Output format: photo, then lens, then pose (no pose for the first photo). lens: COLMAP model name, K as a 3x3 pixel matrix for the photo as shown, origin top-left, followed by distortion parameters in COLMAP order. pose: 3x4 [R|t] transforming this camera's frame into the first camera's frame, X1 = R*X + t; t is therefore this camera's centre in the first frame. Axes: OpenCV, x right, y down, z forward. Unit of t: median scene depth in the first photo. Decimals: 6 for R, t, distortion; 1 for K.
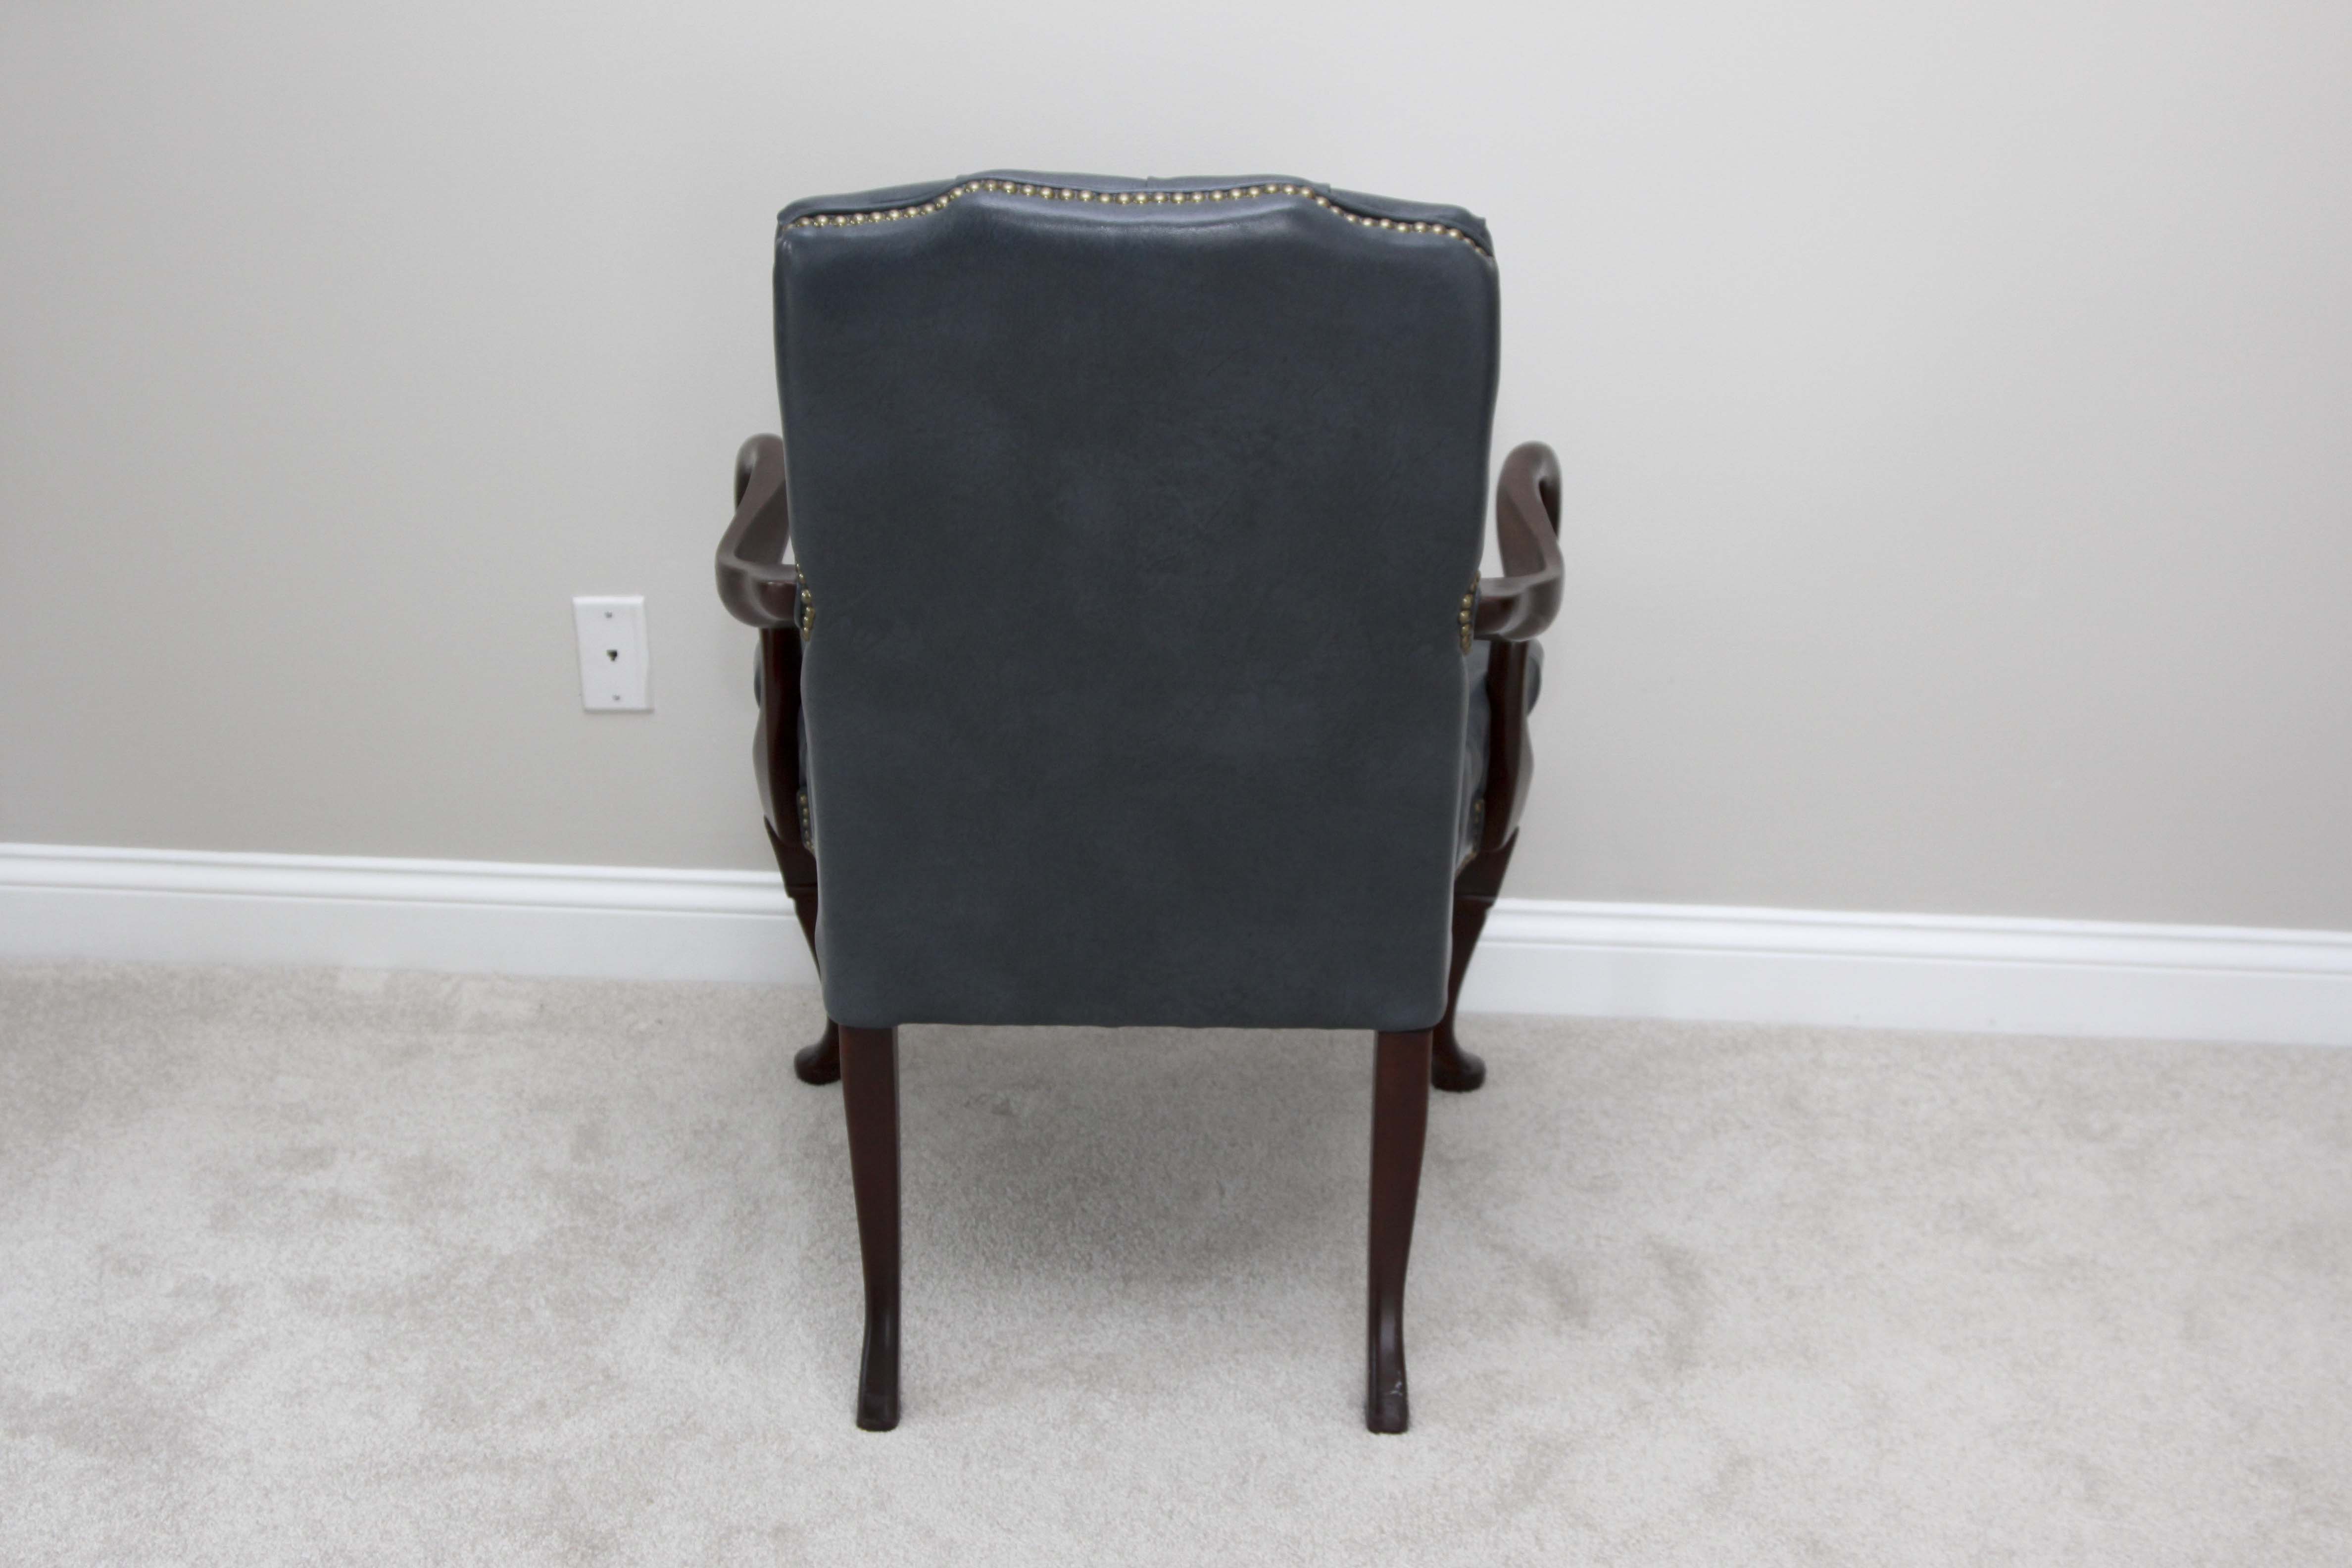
lens RADIAL K [[3030.1, 0, 1236.7], [0, 3030.1, 819.1], [0, 0, 1]] dist [-0.071300, 0.000000]
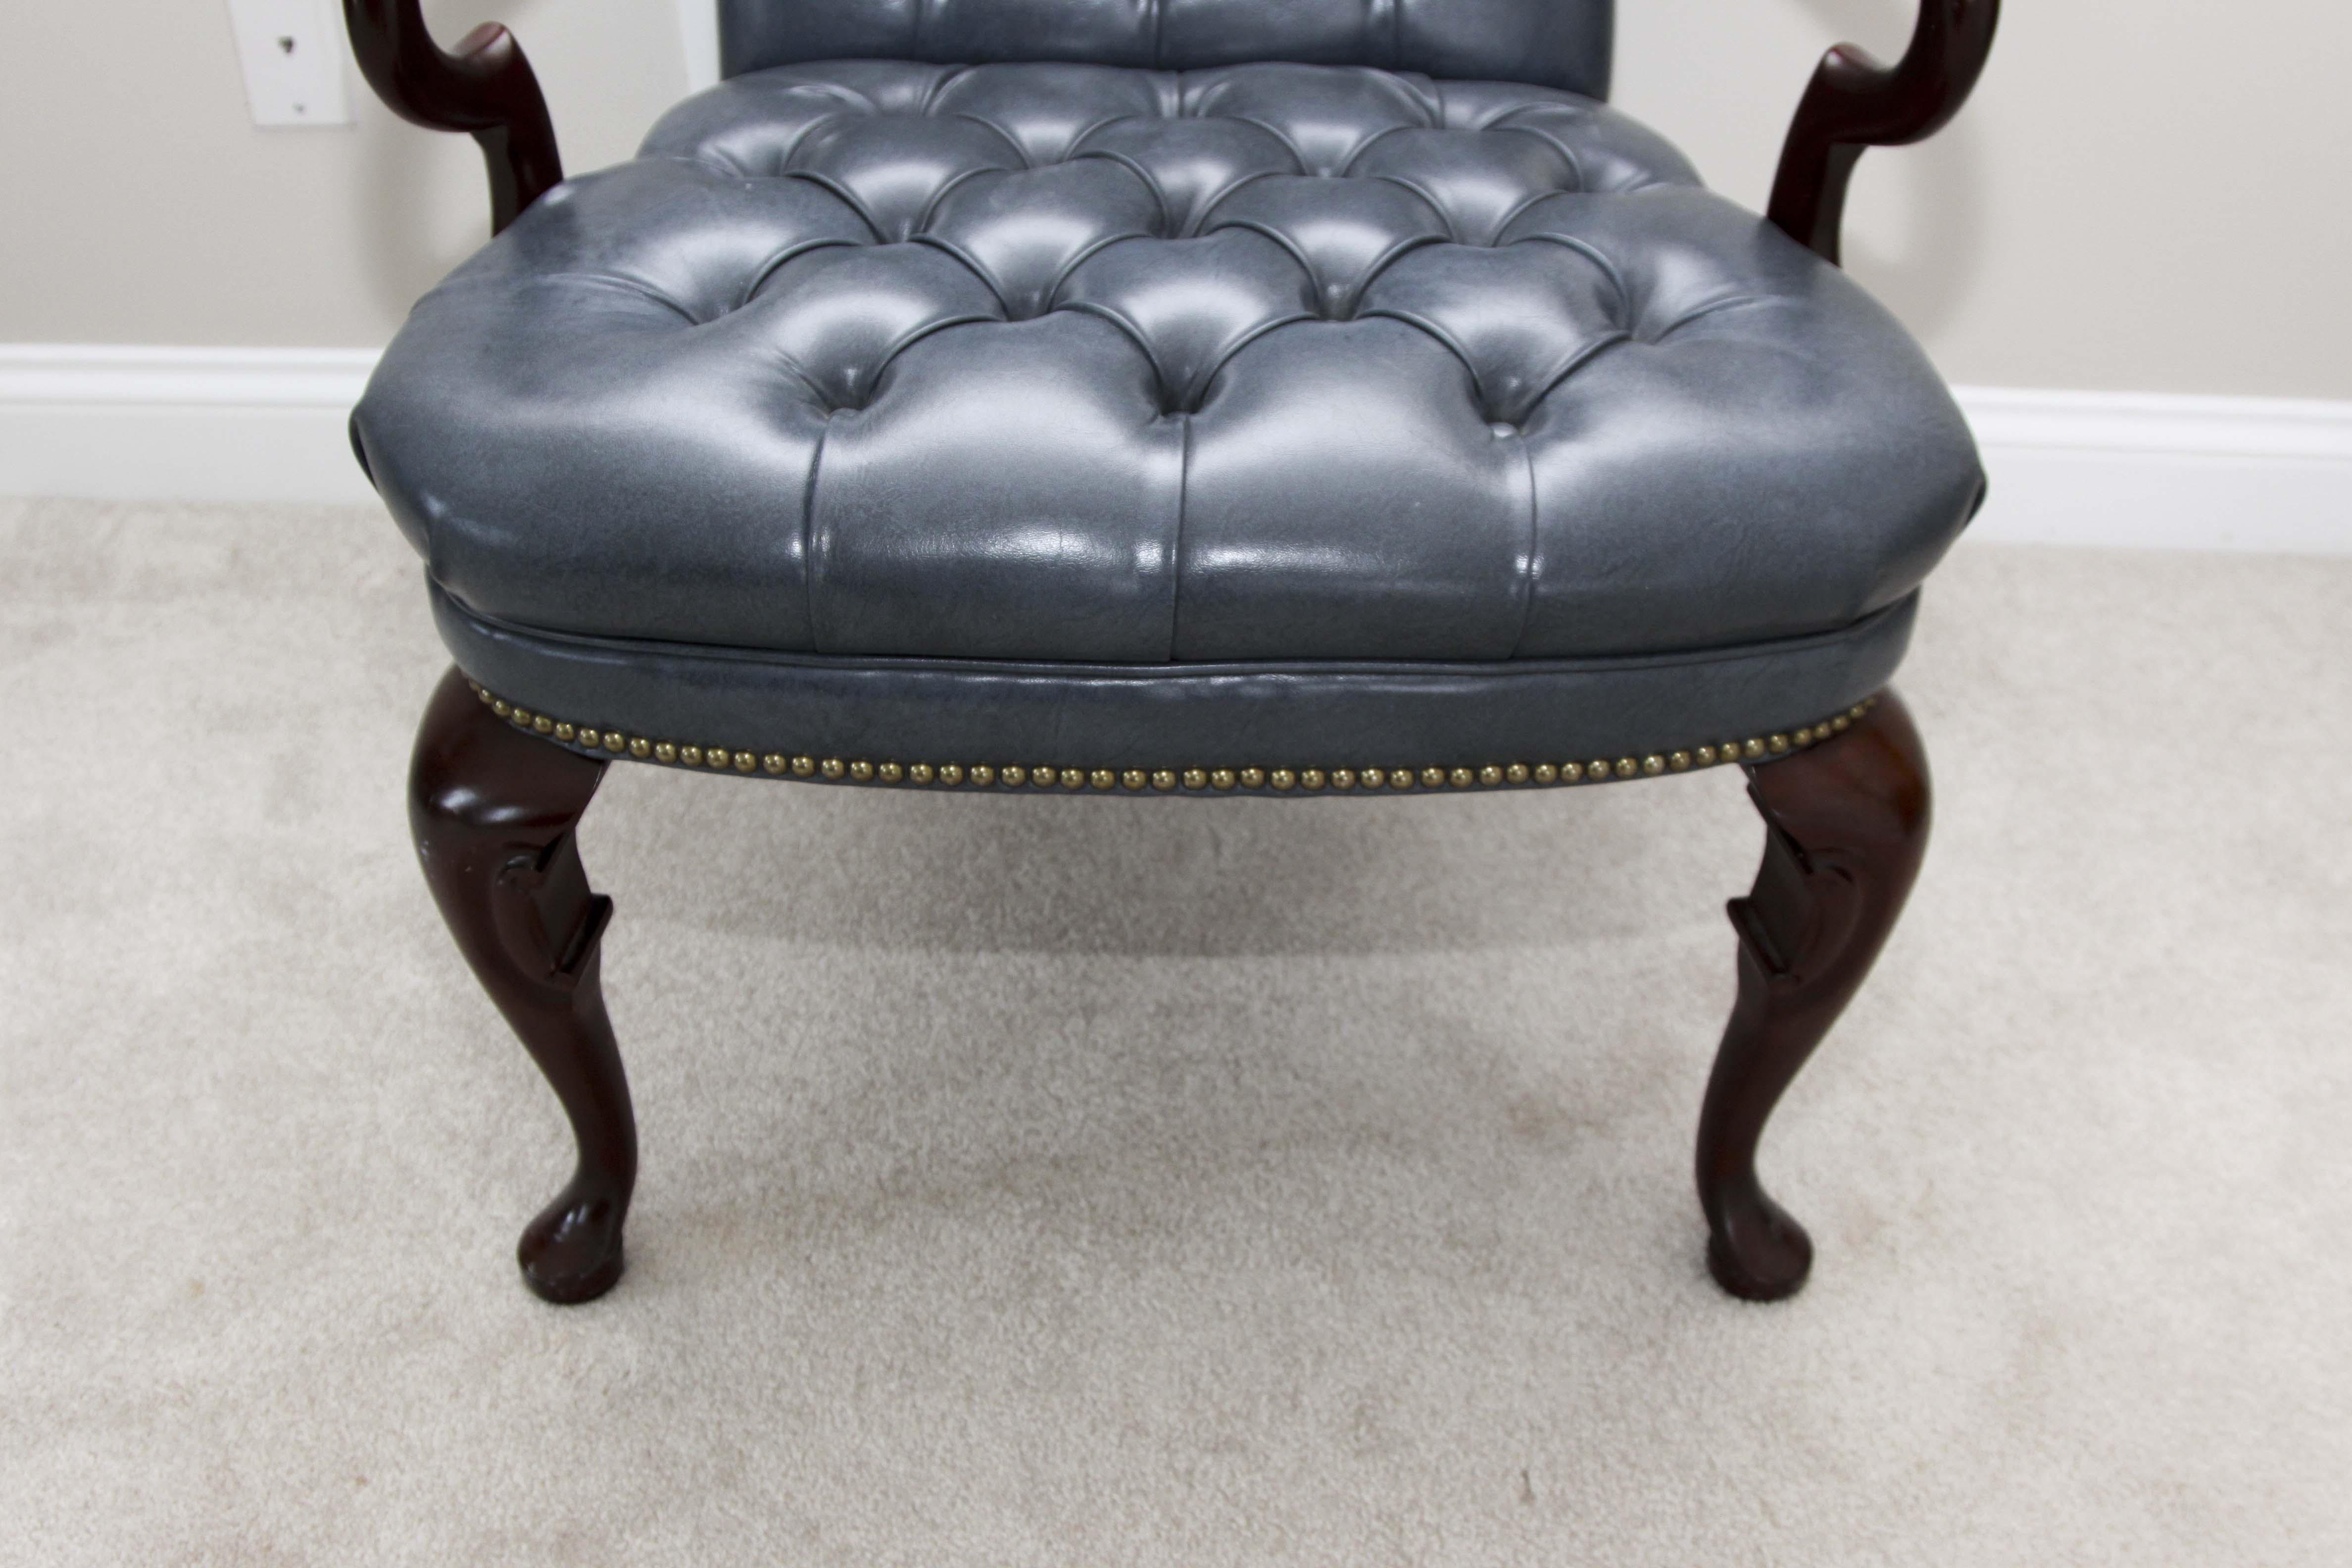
lens RADIAL K [[2725.6, 0, 1230.1], [0, 2725.6, 828.0], [0, 0, 1]] dist [-0.105881, 0.000000]
pose [[0.998658, -0.021143, 0.047279, -0.033352], [0.008326, 0.966544, 0.256366, -0.042371], [-0.051118, -0.255628, 0.965423, 0.434210]]
